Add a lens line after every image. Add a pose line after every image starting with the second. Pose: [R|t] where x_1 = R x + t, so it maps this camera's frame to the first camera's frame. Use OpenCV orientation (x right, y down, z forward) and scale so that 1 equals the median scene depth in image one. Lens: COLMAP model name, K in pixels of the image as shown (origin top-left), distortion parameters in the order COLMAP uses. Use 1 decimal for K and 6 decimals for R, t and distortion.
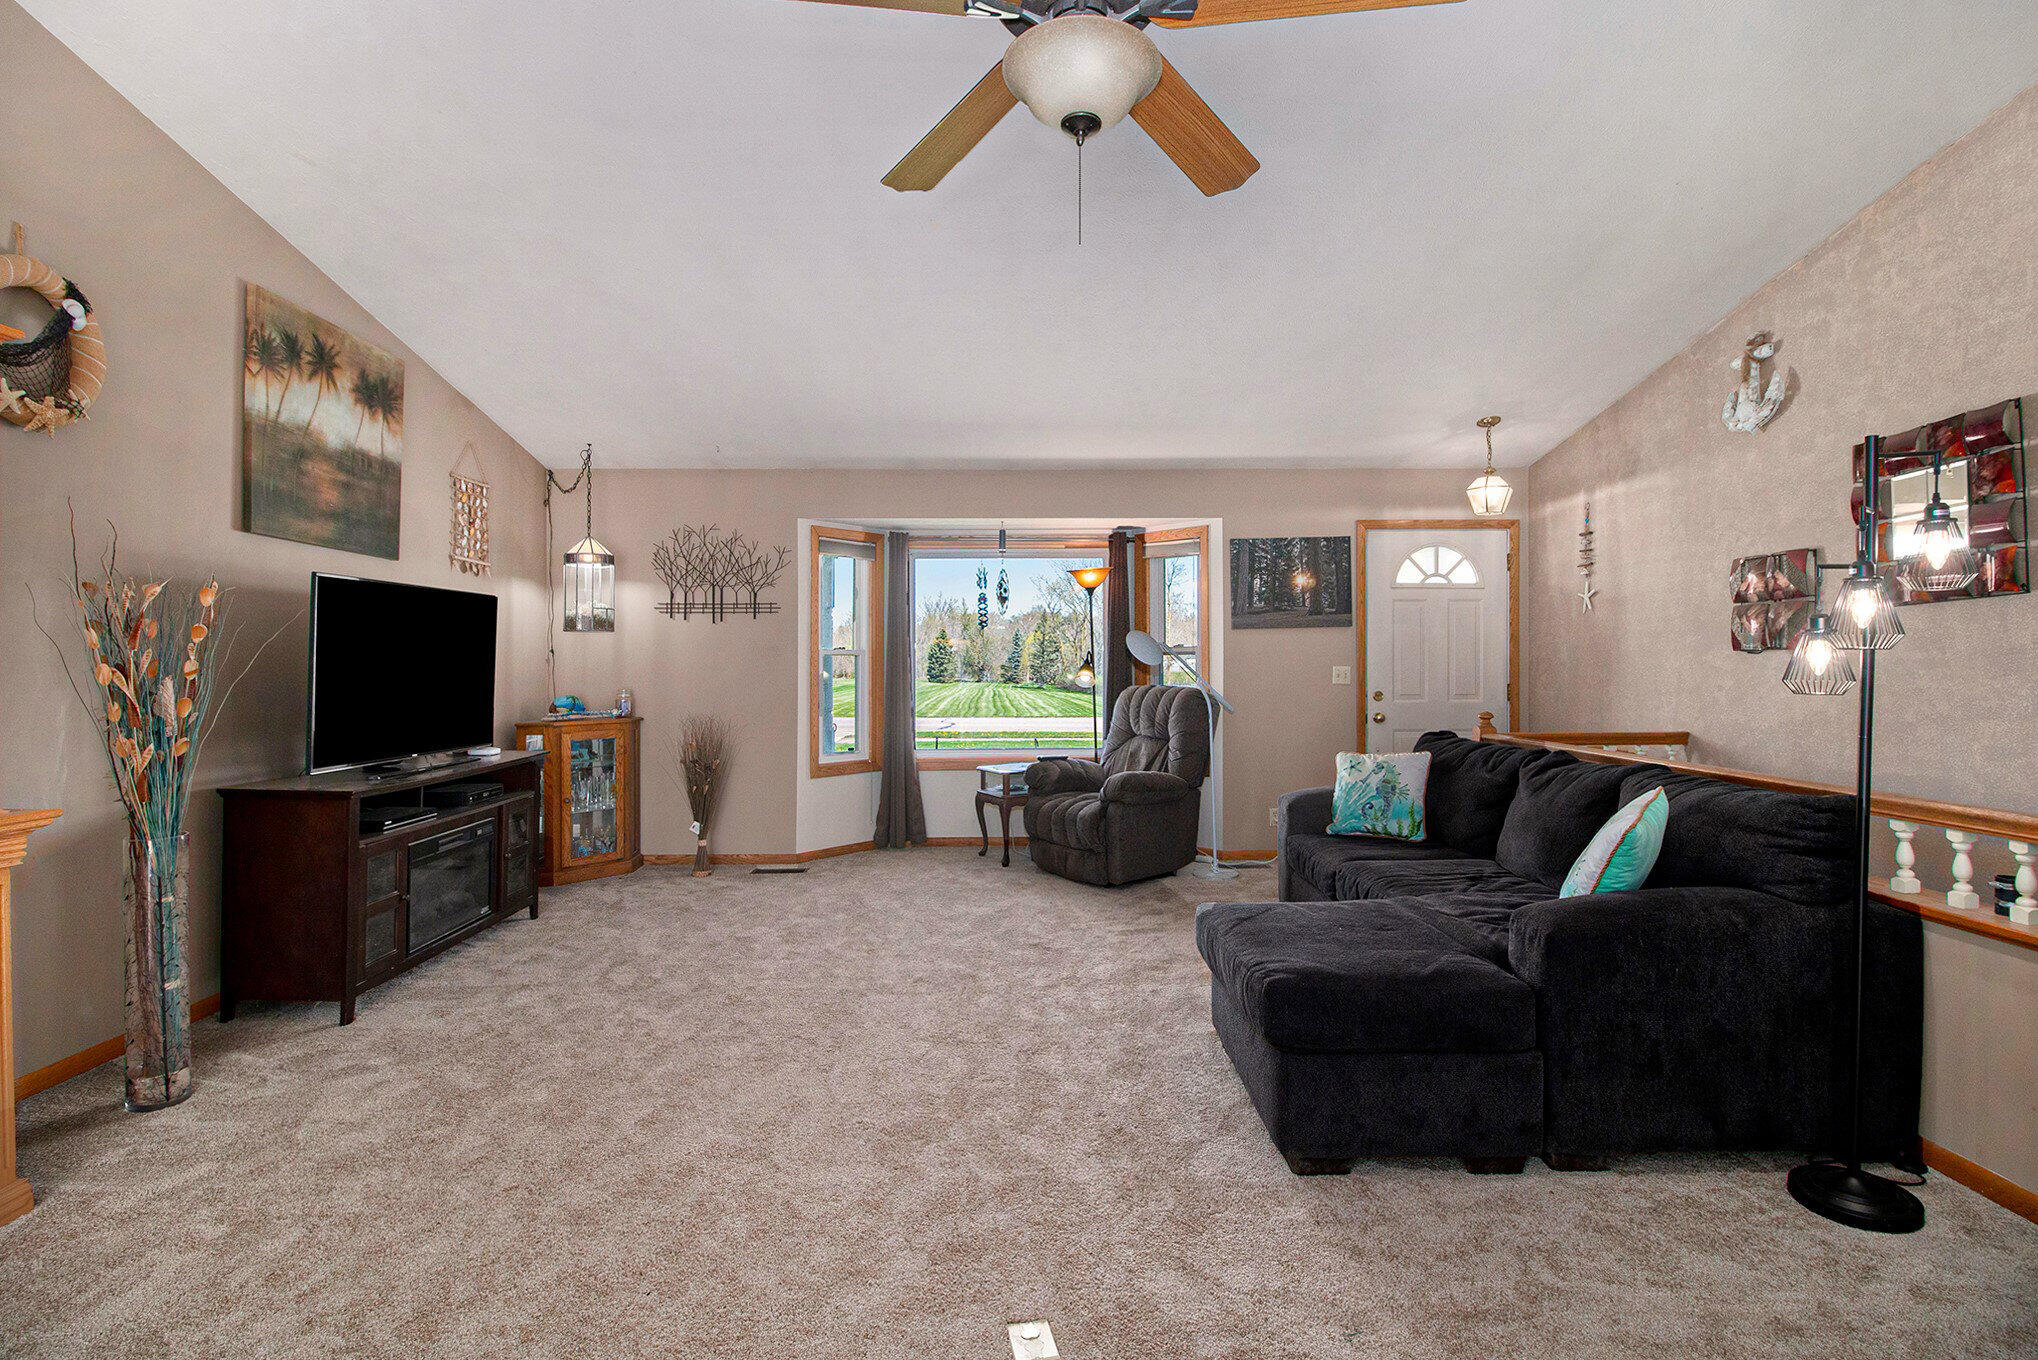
lens RADIAL K [[981.0, 0, 1023.9], [0, 981.0, 656.9], [0, 0, 1]] dist [-0.008549, -0.001766]
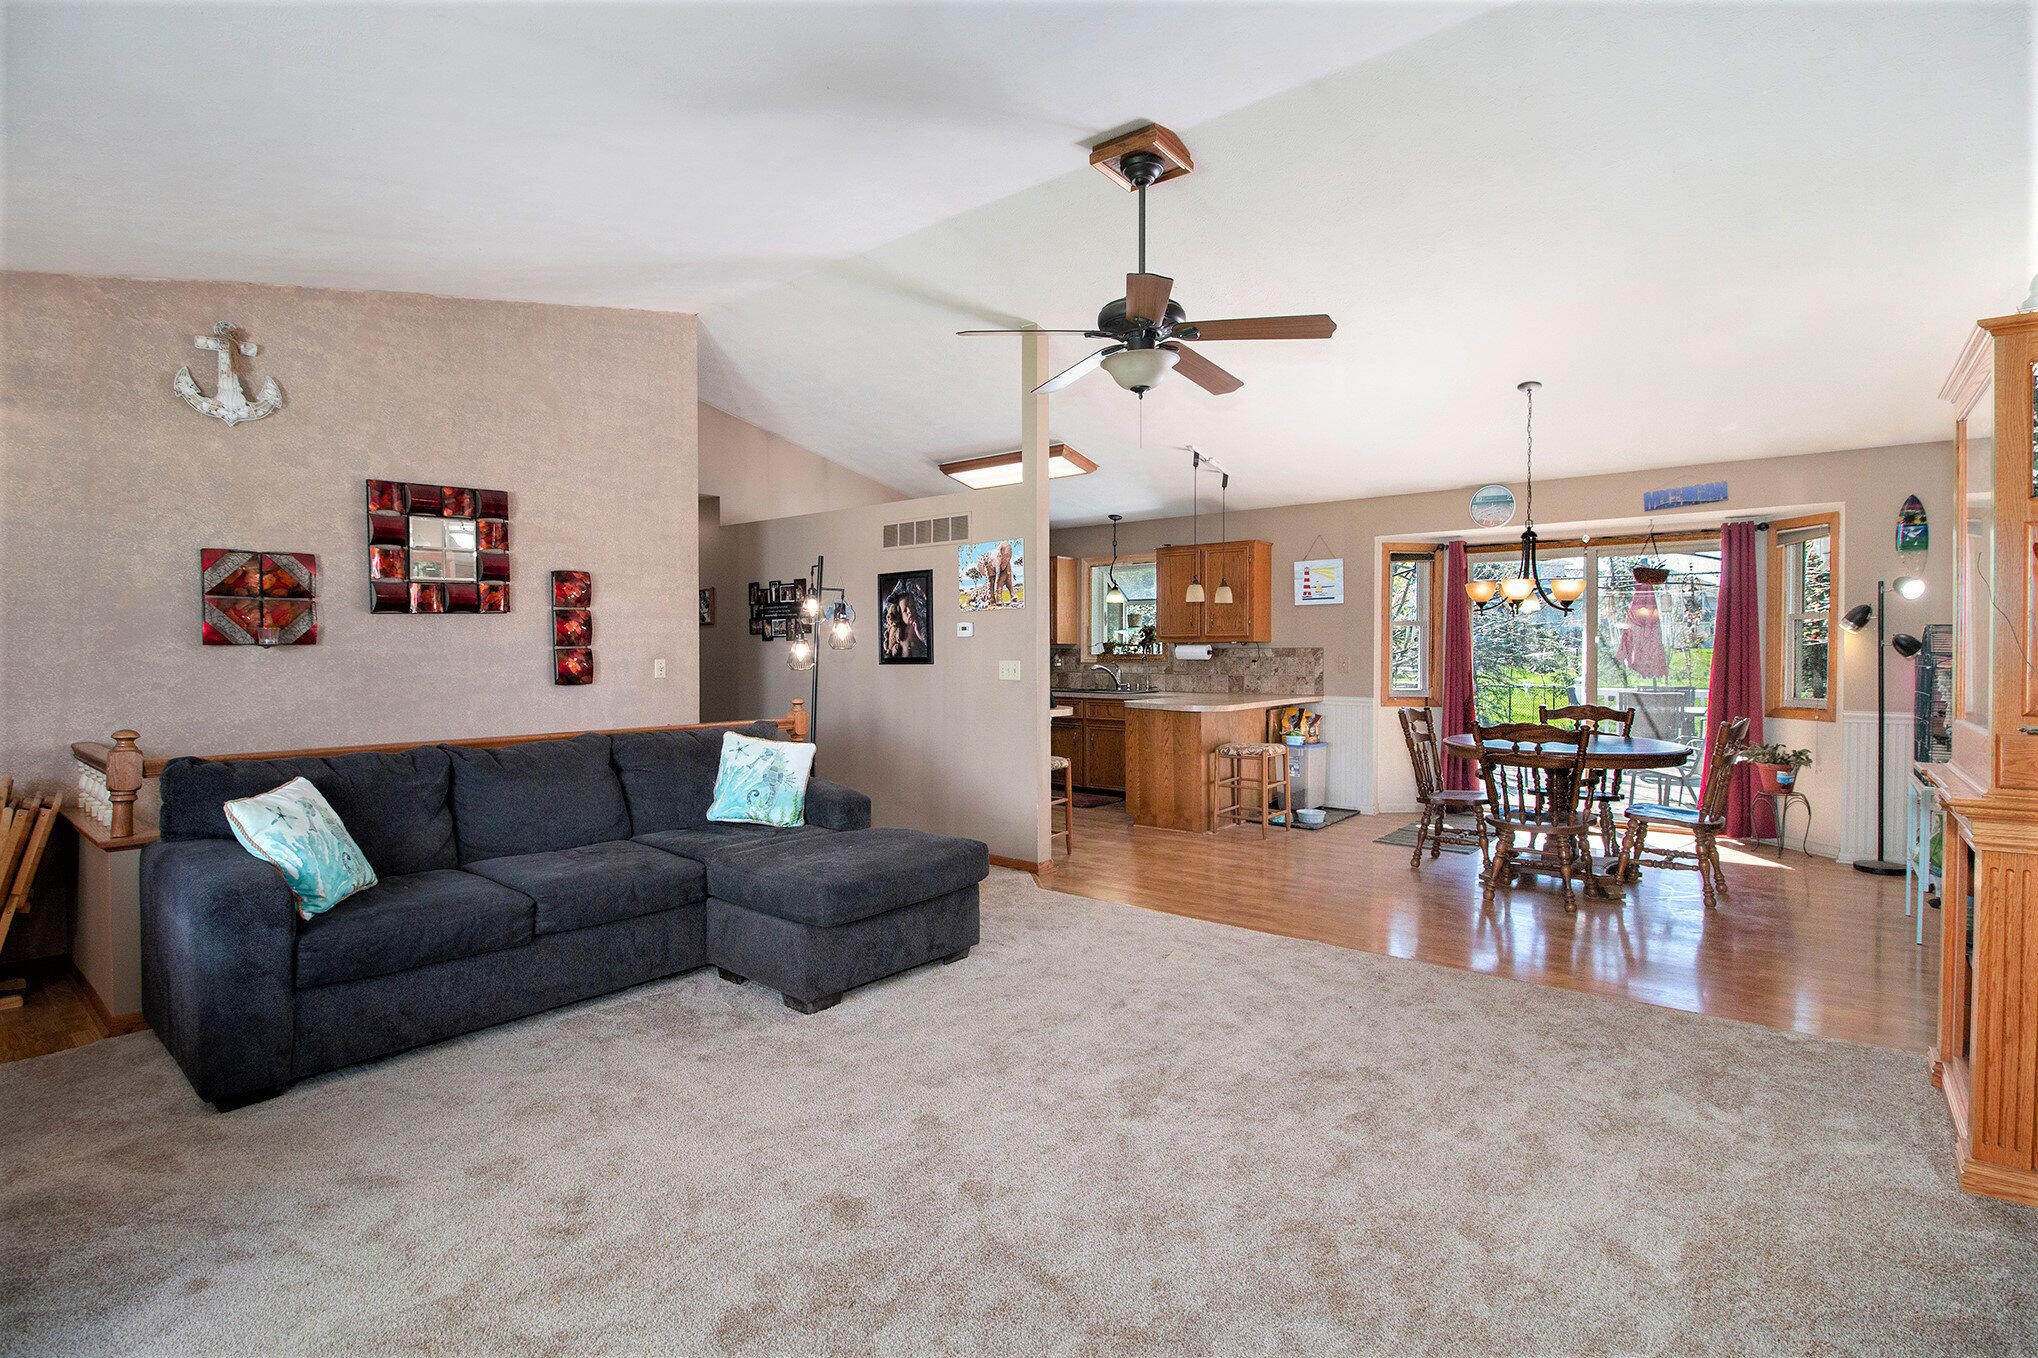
lens RADIAL K [[981.0, 0, 1023.9], [0, 981.0, 655.9], [0, 0, 1]] dist [-0.008549, -0.001766]
pose [[-0.760444, -0.000566, 0.649403, -0.352884], [-0.001374, 0.999999, -0.000737, 0.002788], [-0.649402, -0.001453, -0.760444, 0.867751]]
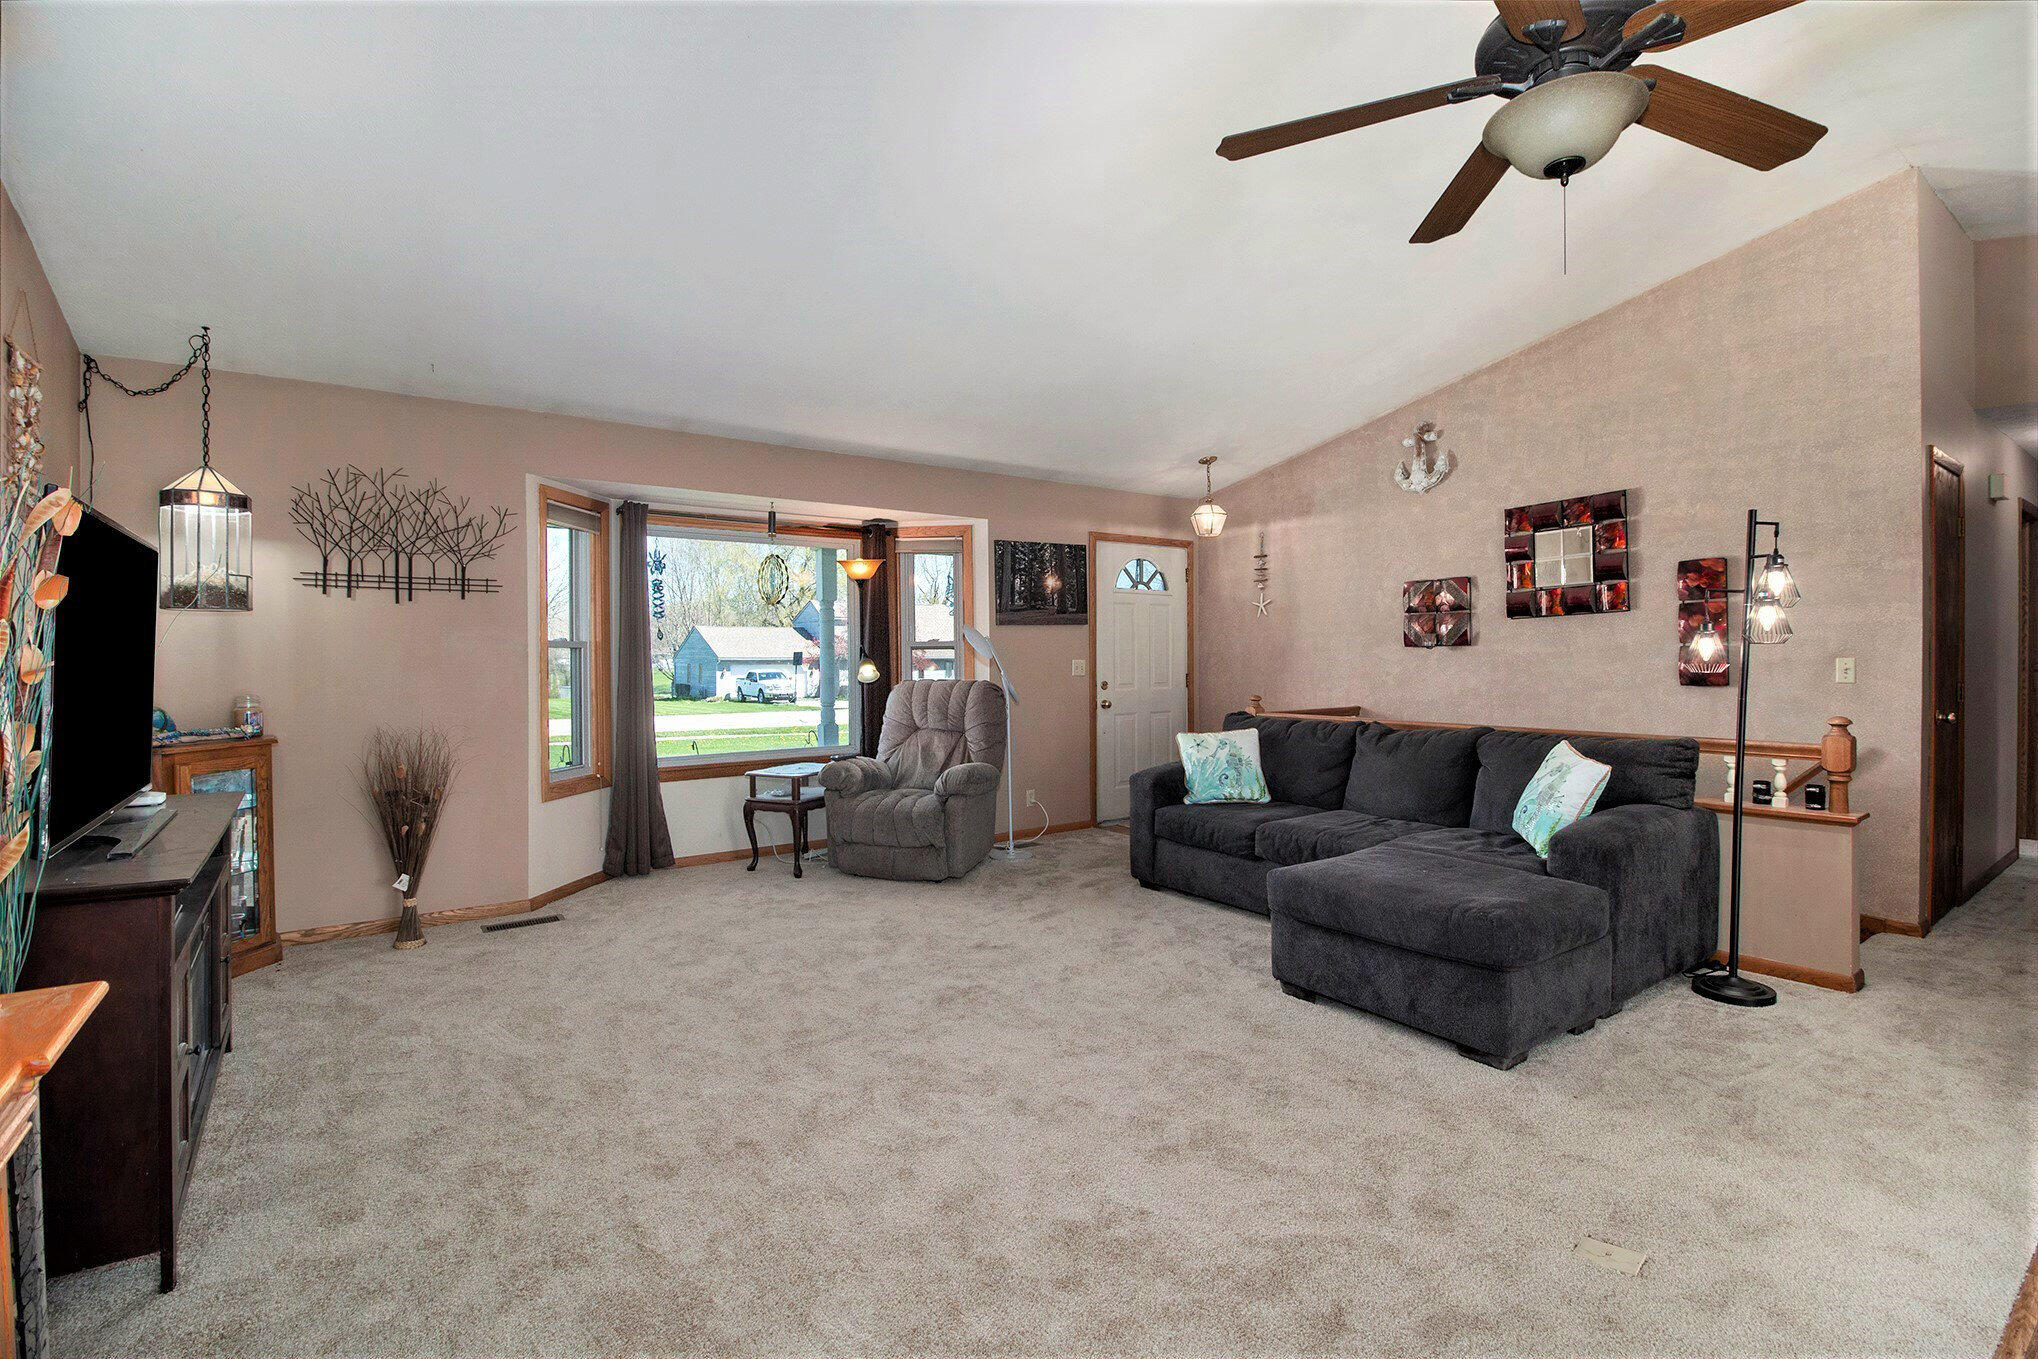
lens RADIAL K [[924.6, 0, 1047.1], [0, 924.6, 665.5], [0, 0, 1]] dist [0.000443, -0.012025]
pose [[0.813622, -0.005454, 0.581369, -0.334302], [-0.001093, 0.999940, 0.010910, 0.004526], [-0.581393, -0.009512, 0.813567, 0.157833]]
